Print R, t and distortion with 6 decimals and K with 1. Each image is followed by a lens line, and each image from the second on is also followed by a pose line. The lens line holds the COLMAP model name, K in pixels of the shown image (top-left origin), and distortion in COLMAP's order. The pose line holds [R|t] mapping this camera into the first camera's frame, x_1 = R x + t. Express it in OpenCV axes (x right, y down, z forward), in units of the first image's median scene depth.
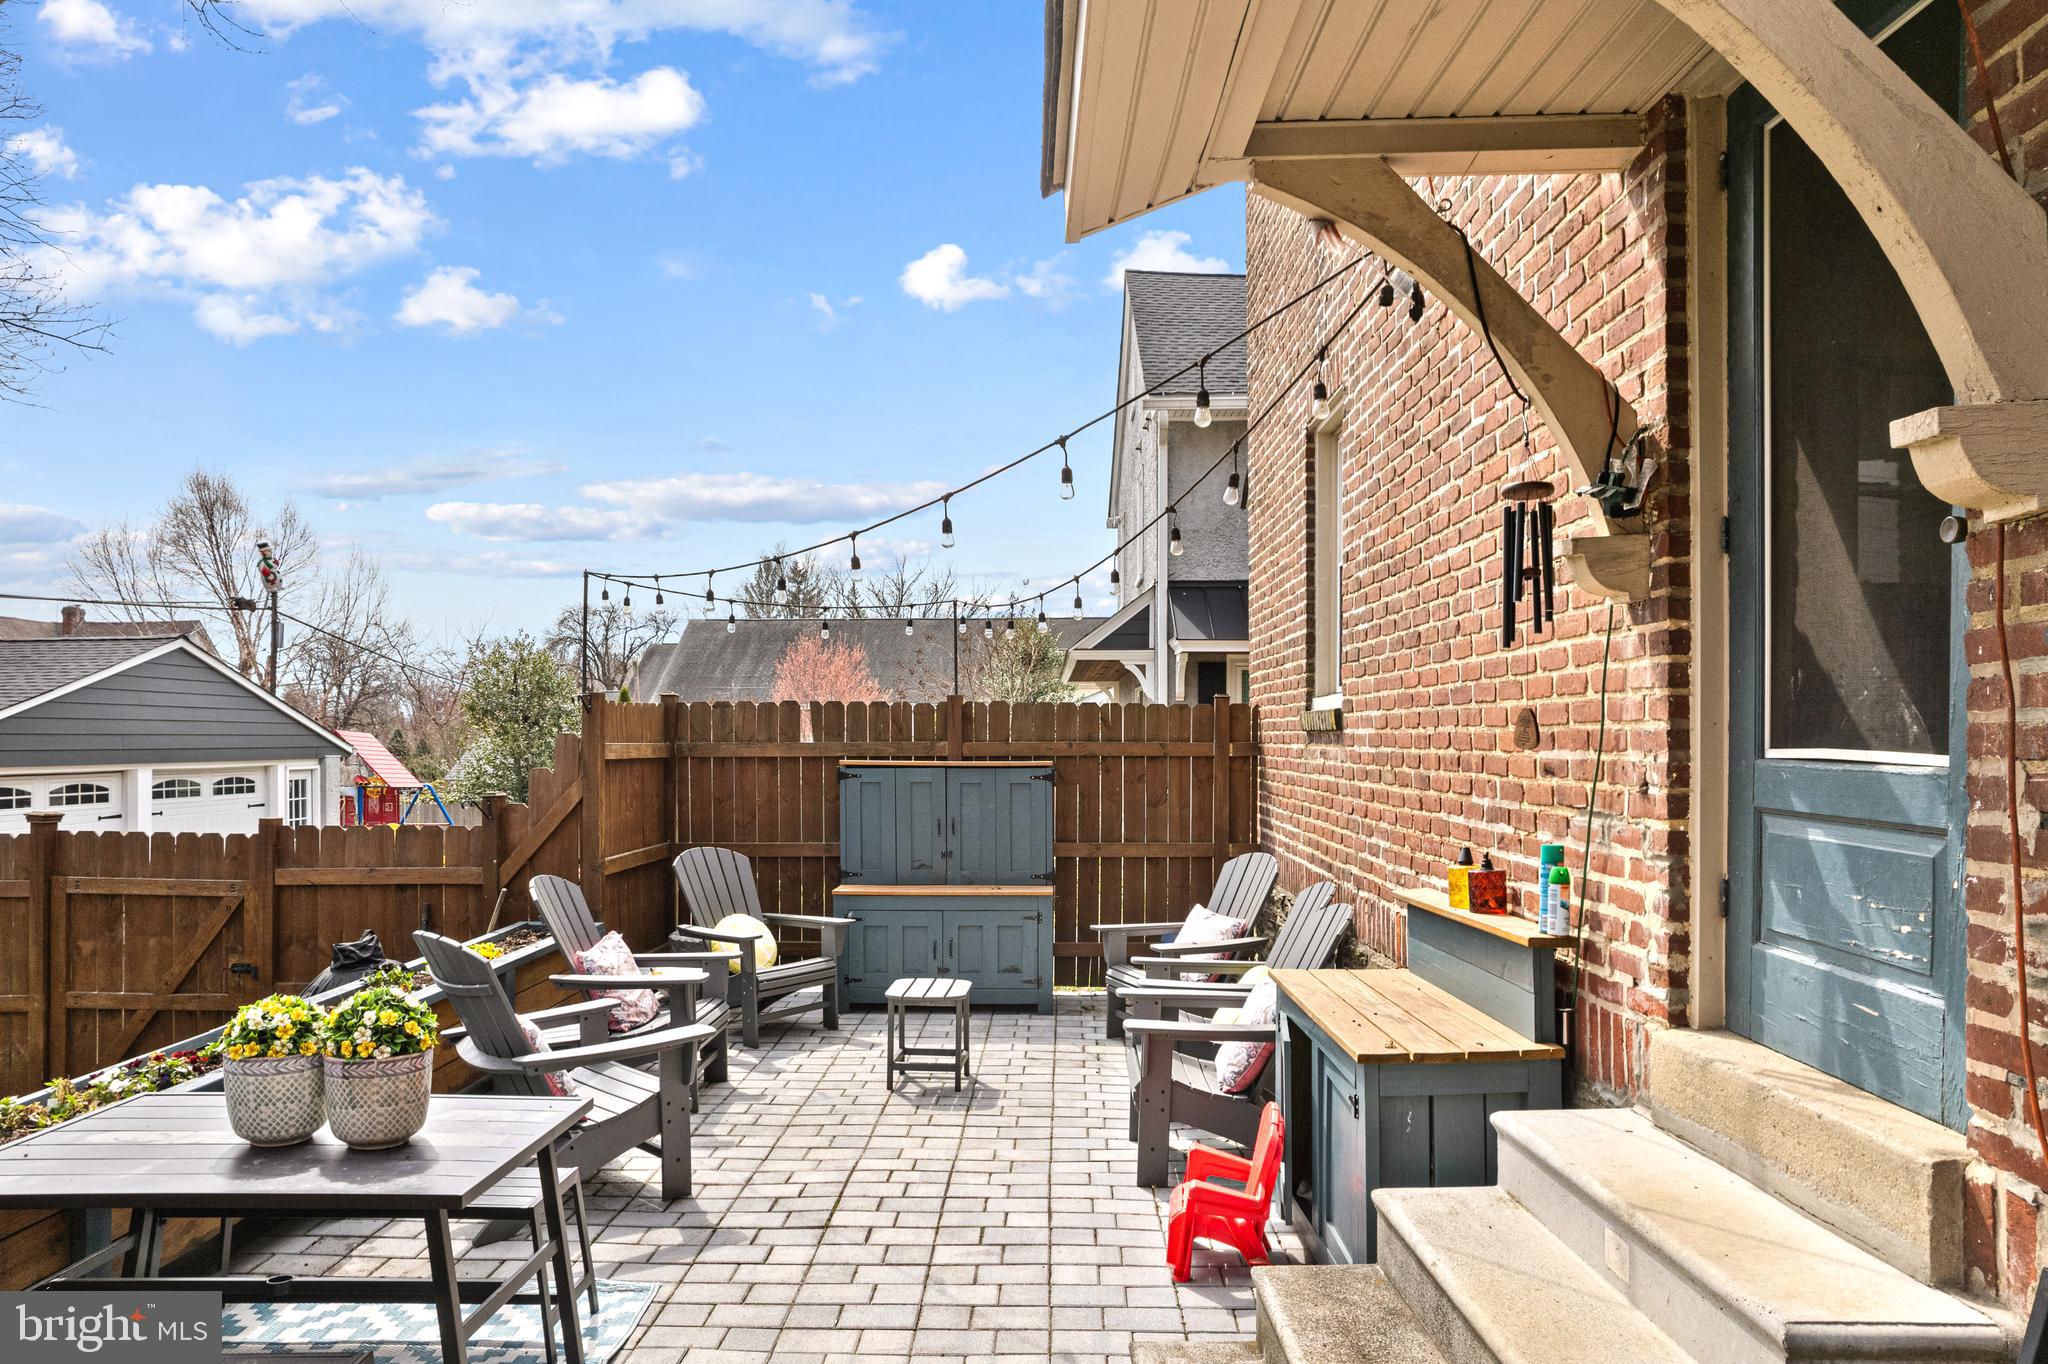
lens RADIAL K [[1365.0, 0, 1029.5], [0, 1365.0, 721.8], [0, 0, 1]] dist [-0.031177, 0.004081]
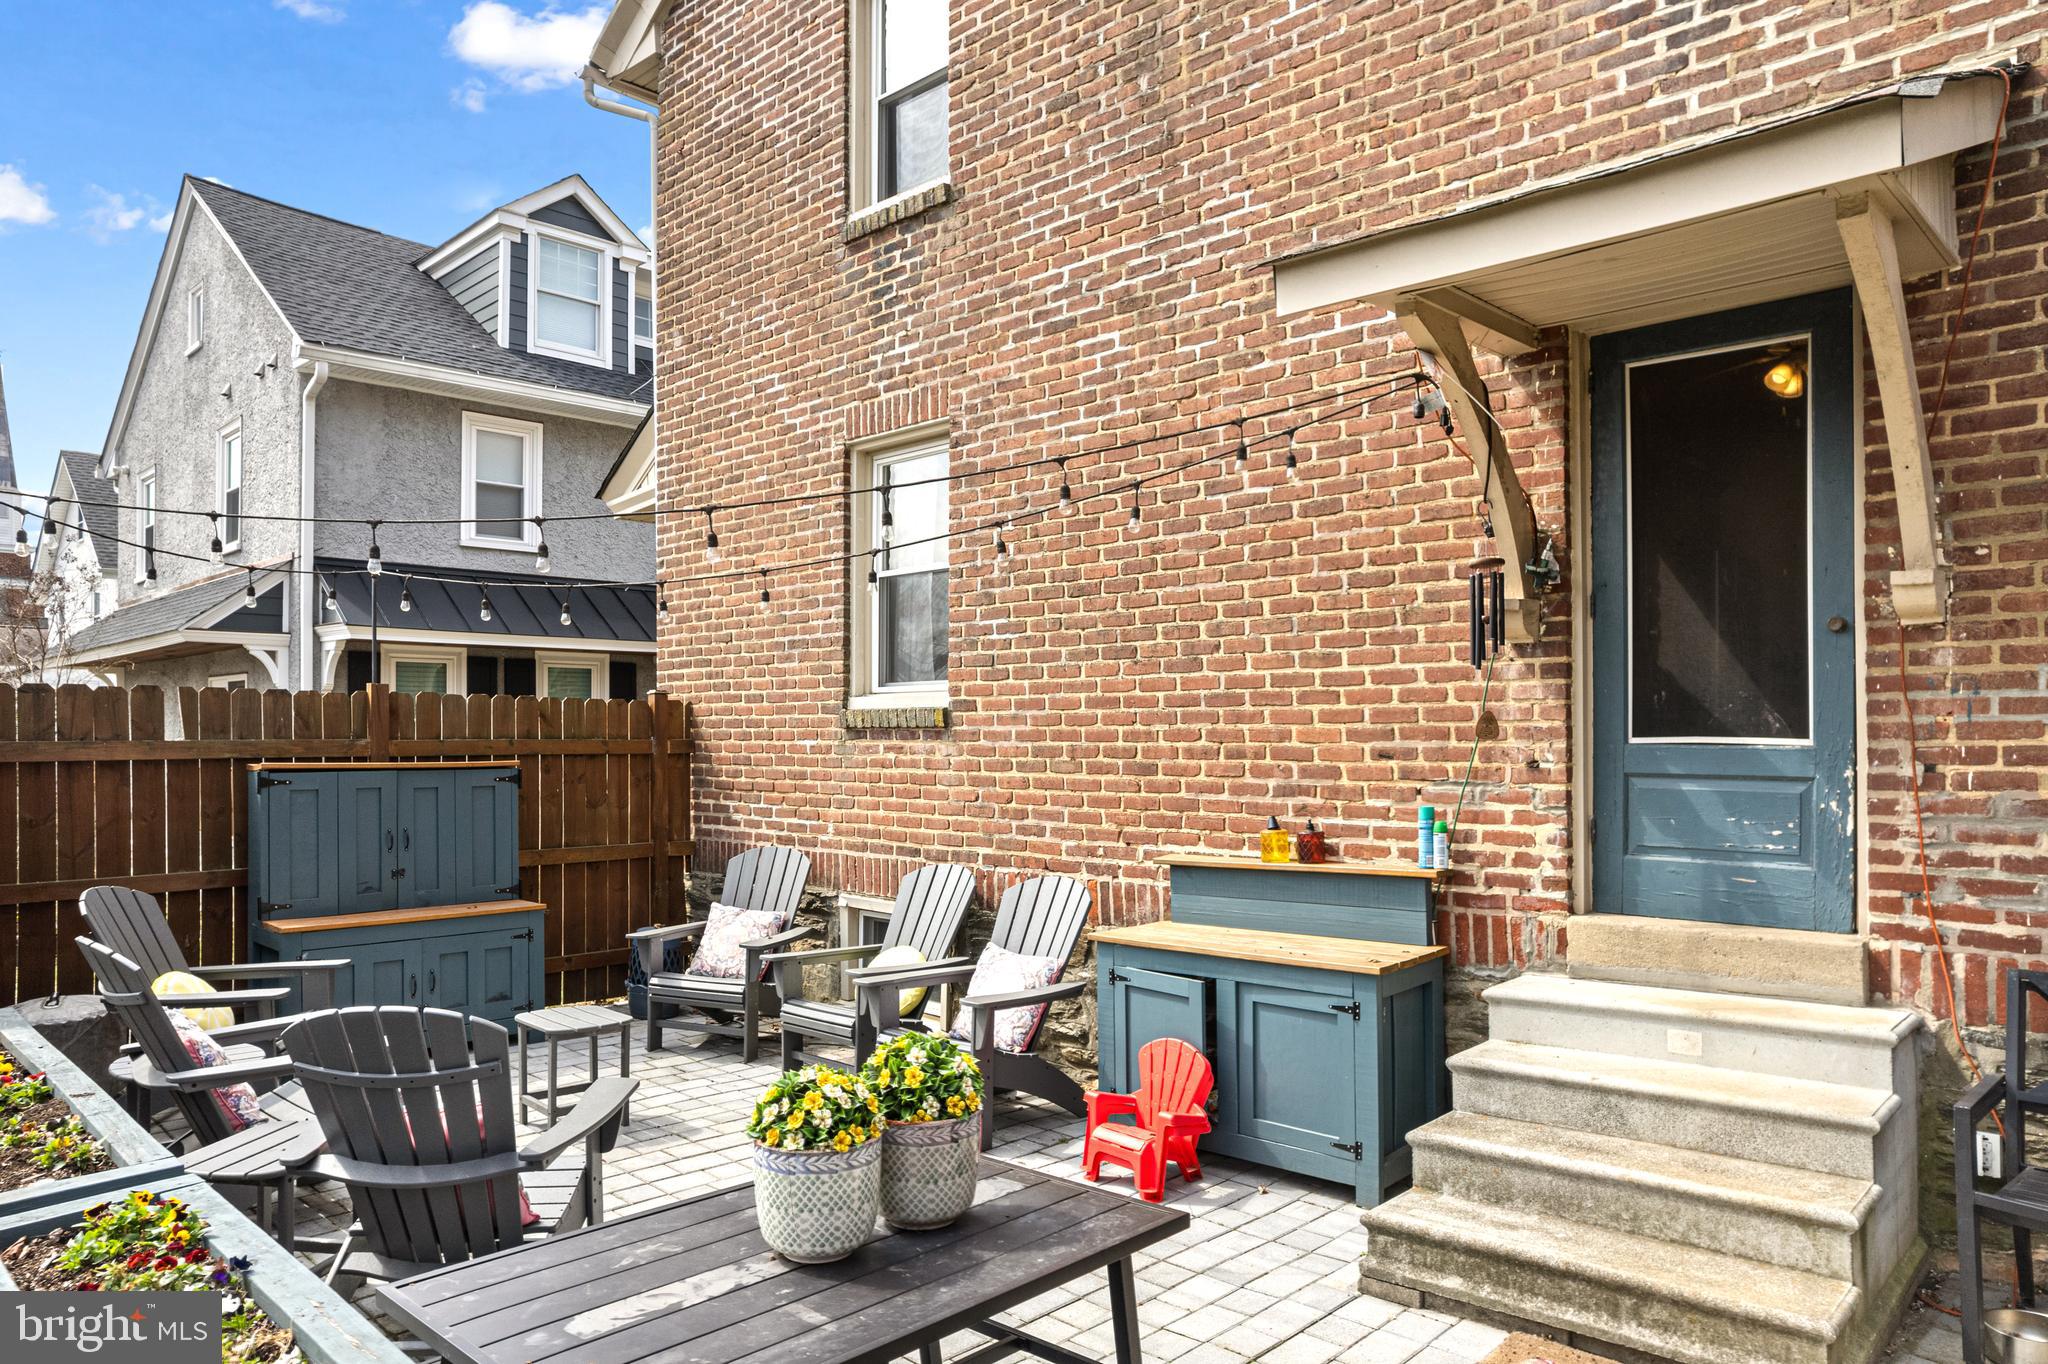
lens RADIAL K [[1359.7, 0, 1024.0], [0, 1359.7, 682.0], [0, 0, 1]] dist [-0.051334, 0.001045]
pose [[0.669454, 0.028198, 0.742318, -0.422367], [-0.006752, 0.999469, -0.031877, 0.003157], [-0.742822, 0.016329, 0.669289, 0.156487]]
